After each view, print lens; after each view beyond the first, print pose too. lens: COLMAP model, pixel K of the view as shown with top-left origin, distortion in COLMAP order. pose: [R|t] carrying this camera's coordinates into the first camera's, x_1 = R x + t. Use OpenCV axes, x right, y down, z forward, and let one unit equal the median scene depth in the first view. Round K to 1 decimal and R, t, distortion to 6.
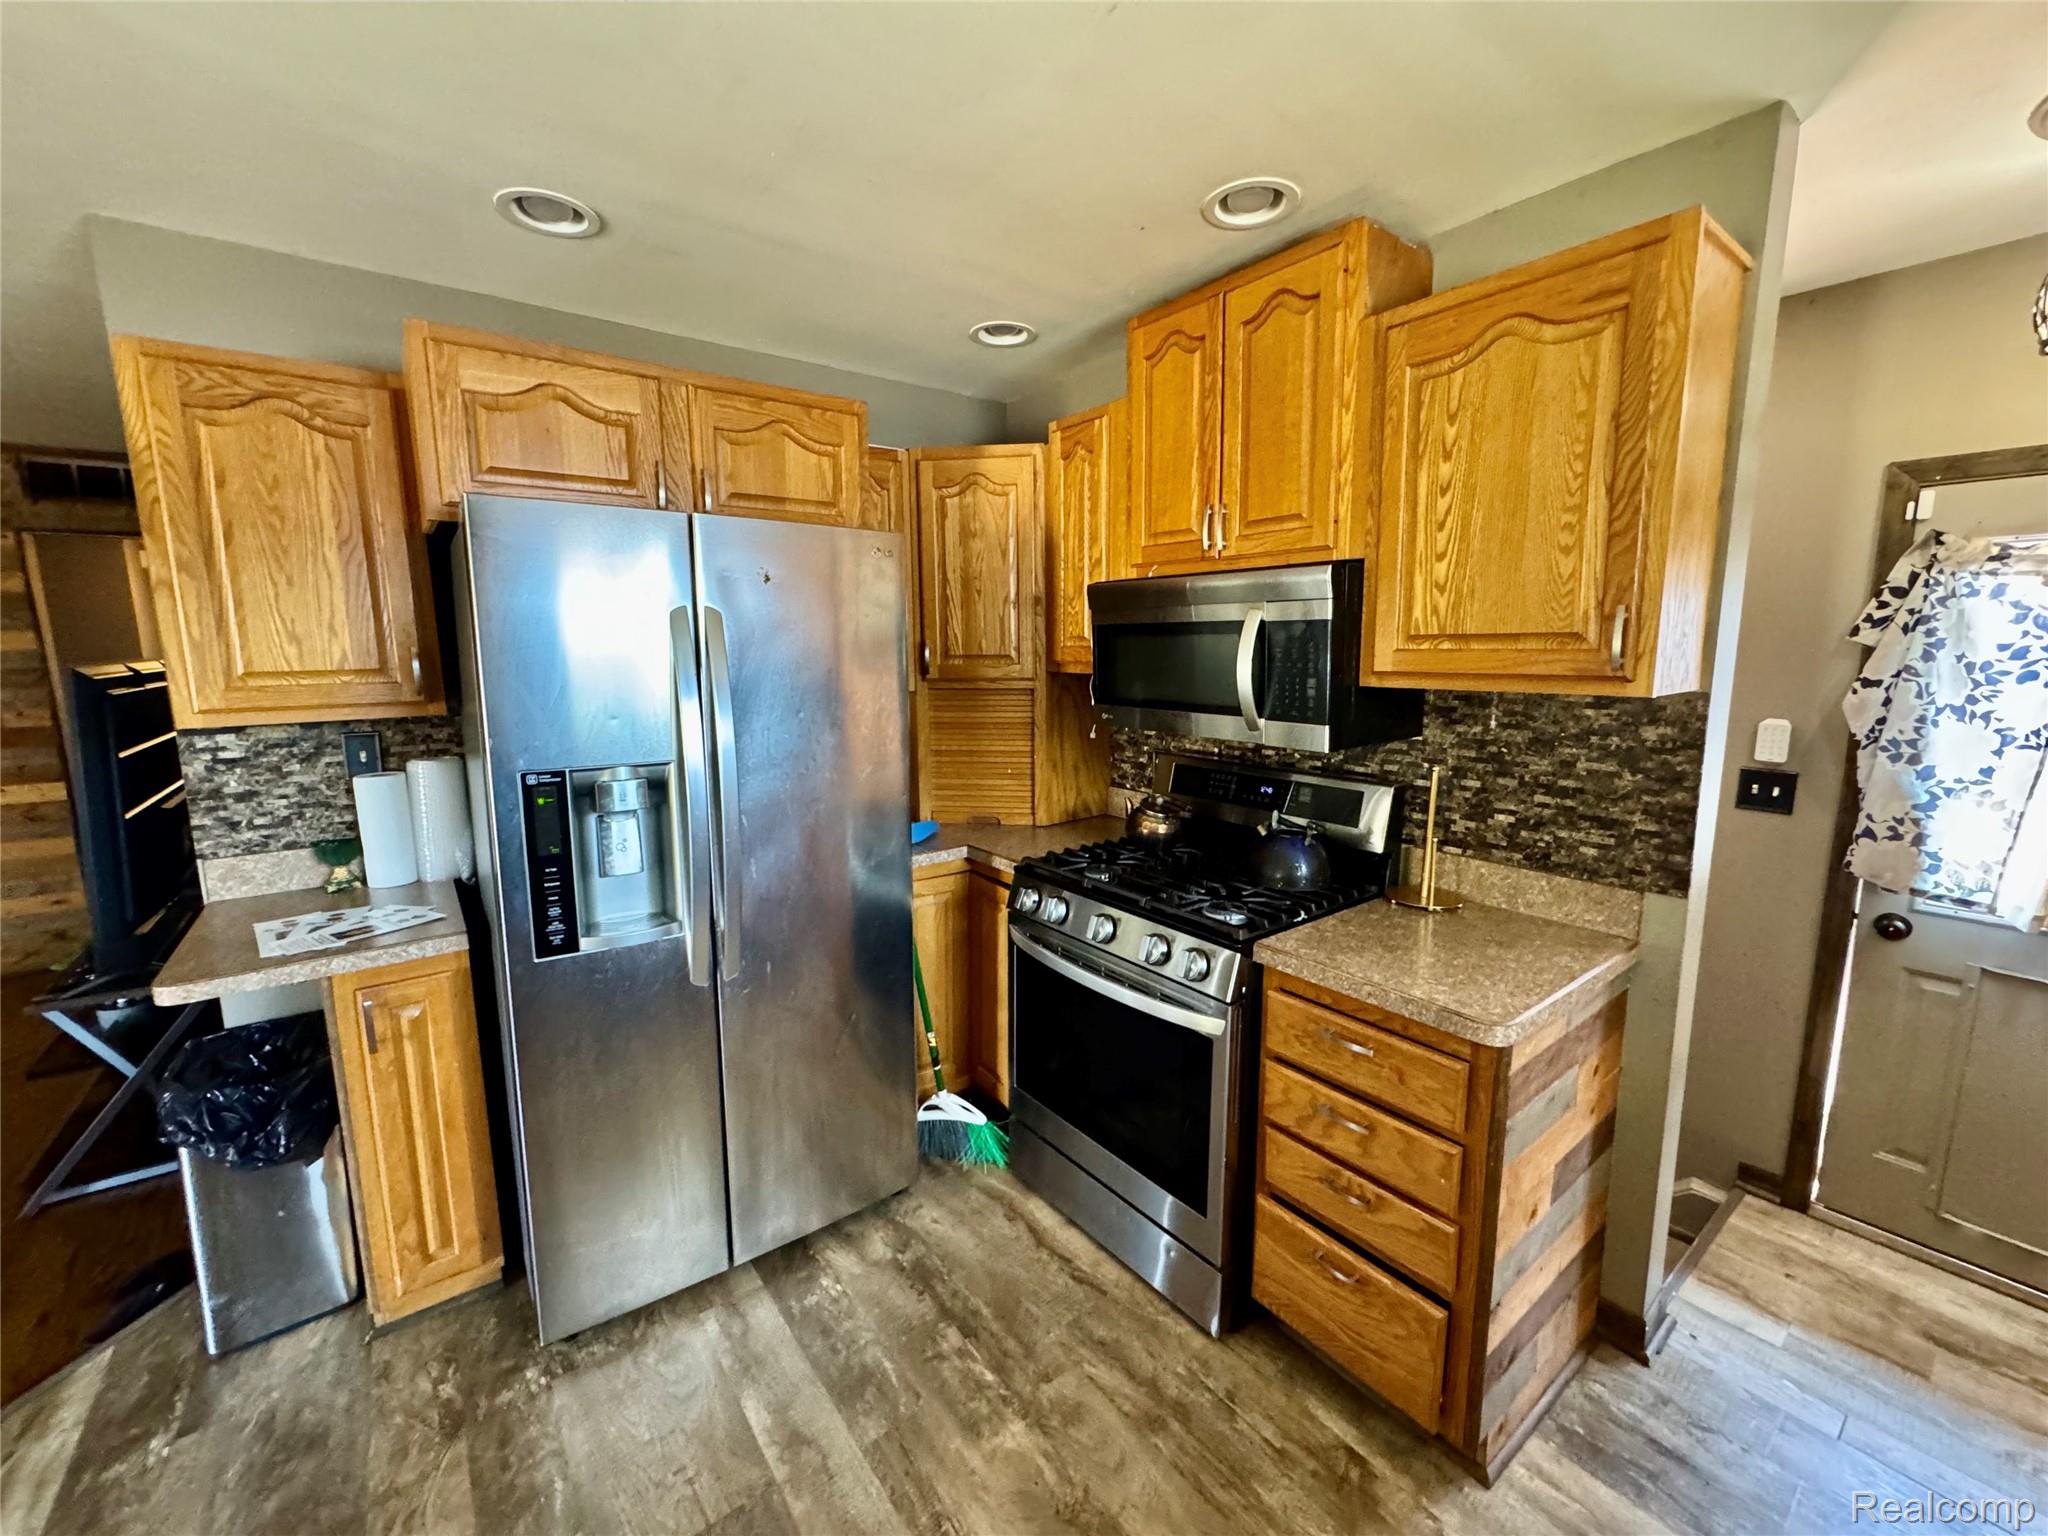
lens RADIAL K [[827.0, 0, 1029.8], [0, 827.0, 758.2], [0, 0, 1]] dist [-0.003269, 0.000419]
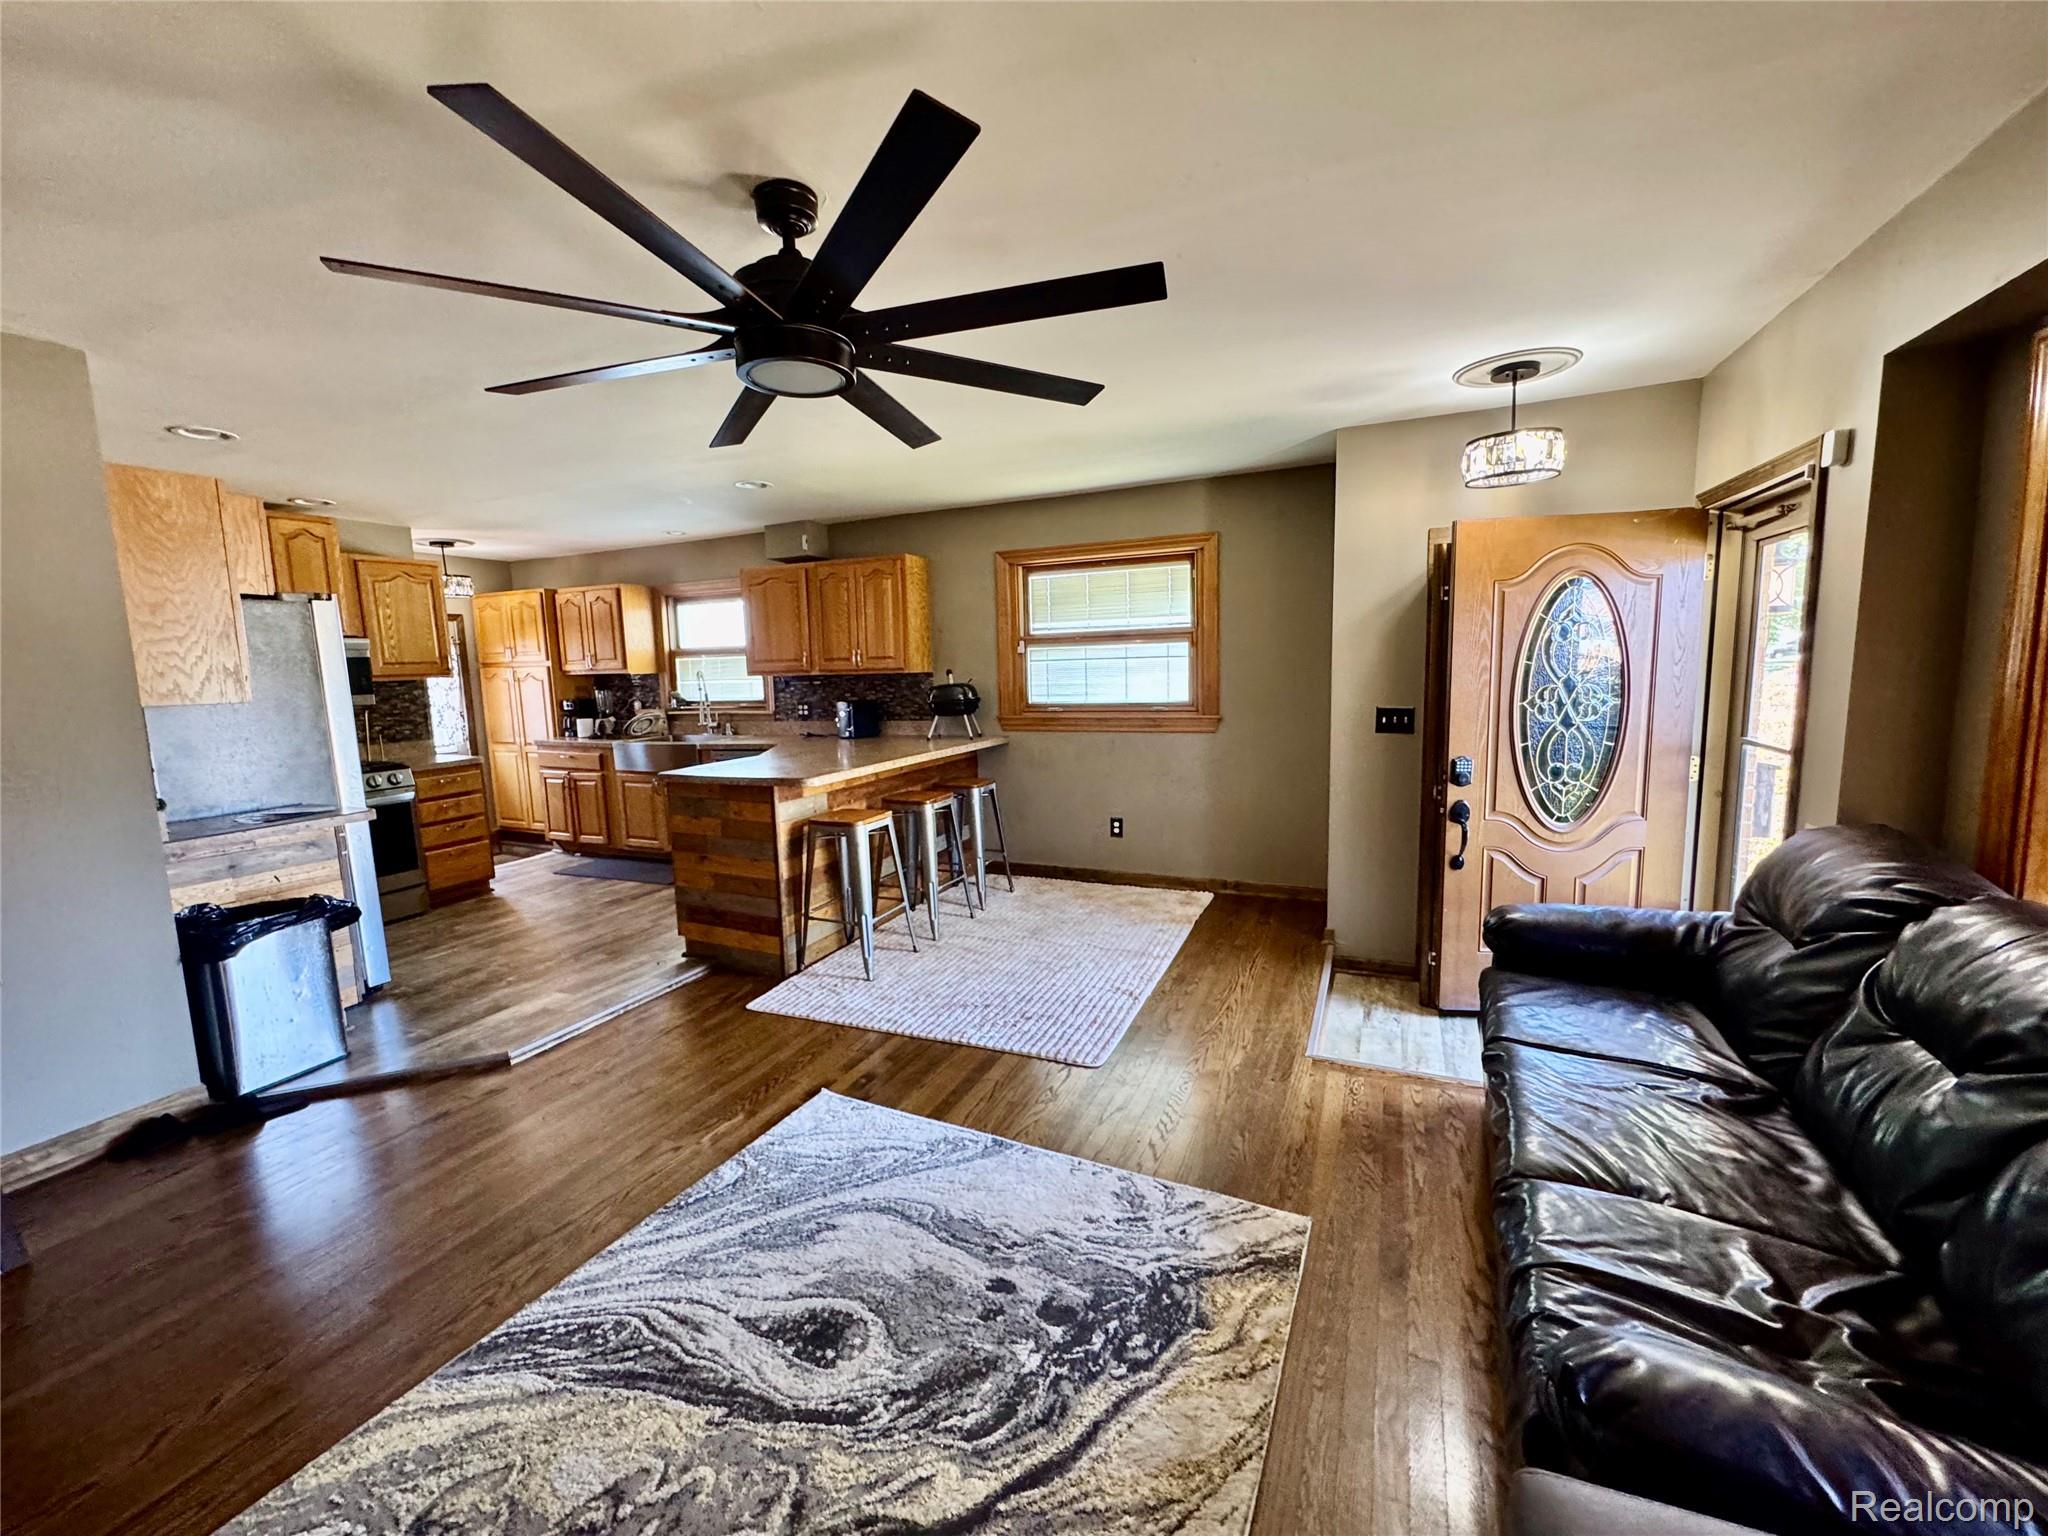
lens RADIAL K [[827.0, 0, 1021.8], [0, 827.0, 764.7], [0, 0, 1]] dist [-0.003269, 0.000419]
pose [[-0.474247, -0.089618, 0.875819, -3.374502], [0.161883, 0.968967, 0.186808, 0.025159], [-0.865381, 0.230373, -0.445022, 0.418873]]
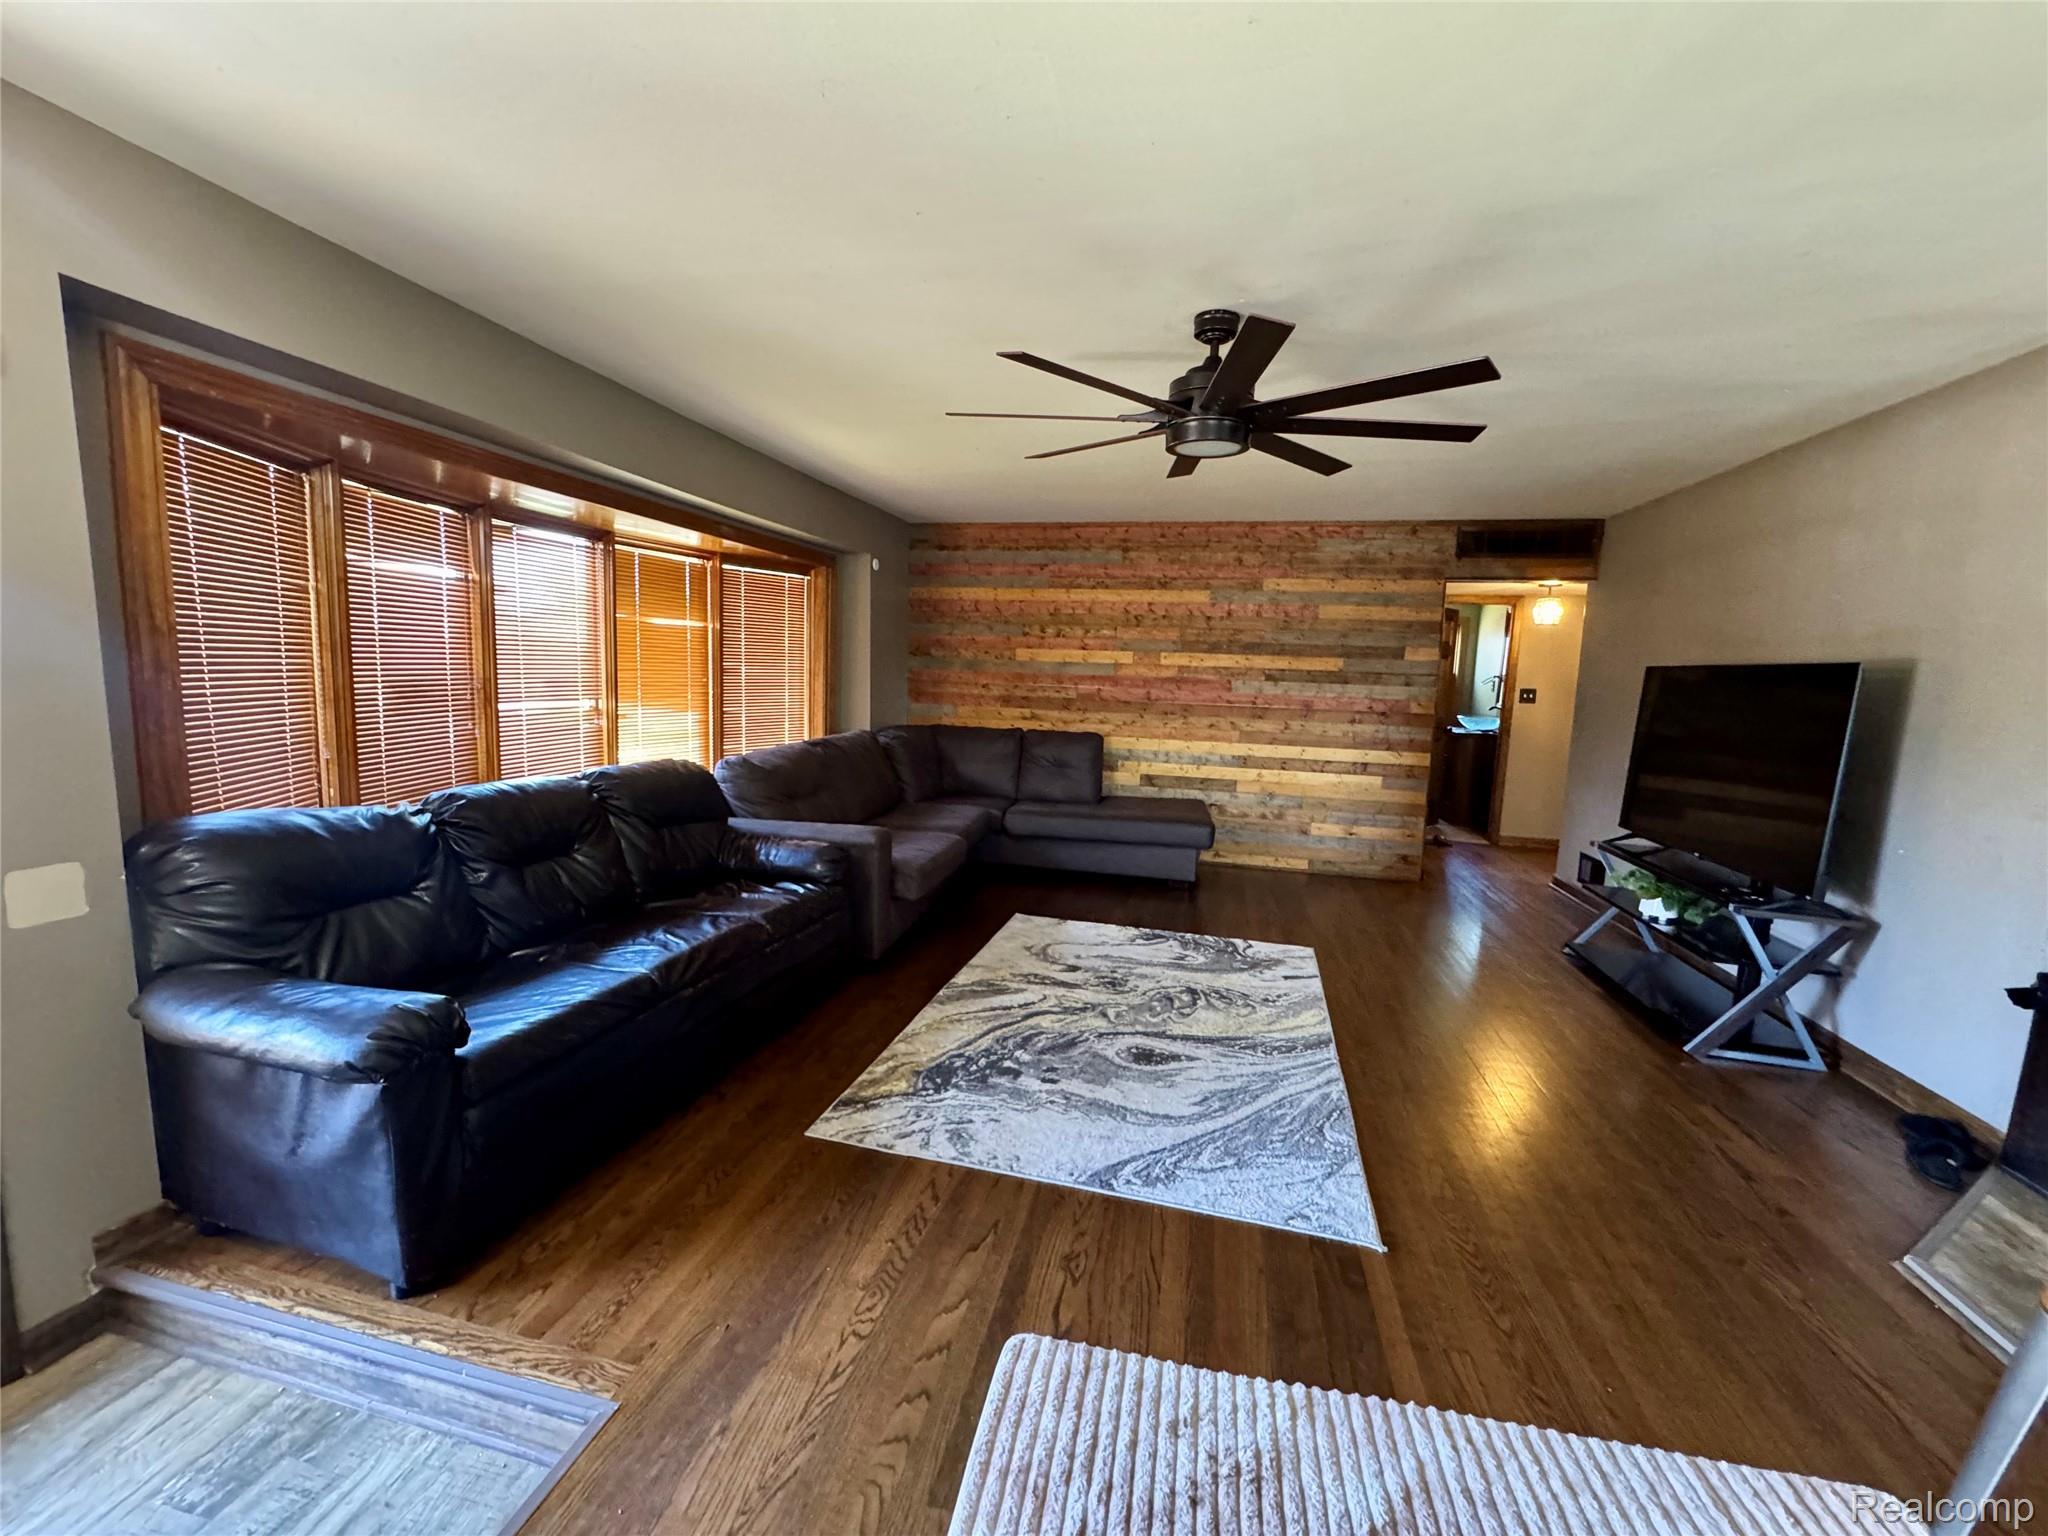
lens RADIAL K [[827.0, 0, 1019.1], [0, 827.0, 762.7], [0, 0, 1]] dist [-0.003269, 0.000419]
pose [[0.630443, 0.116755, -0.767405, -1.262048], [-0.150782, 0.988212, 0.026477, 0.264030], [0.761450, 0.099018, 0.640616, -1.077325]]
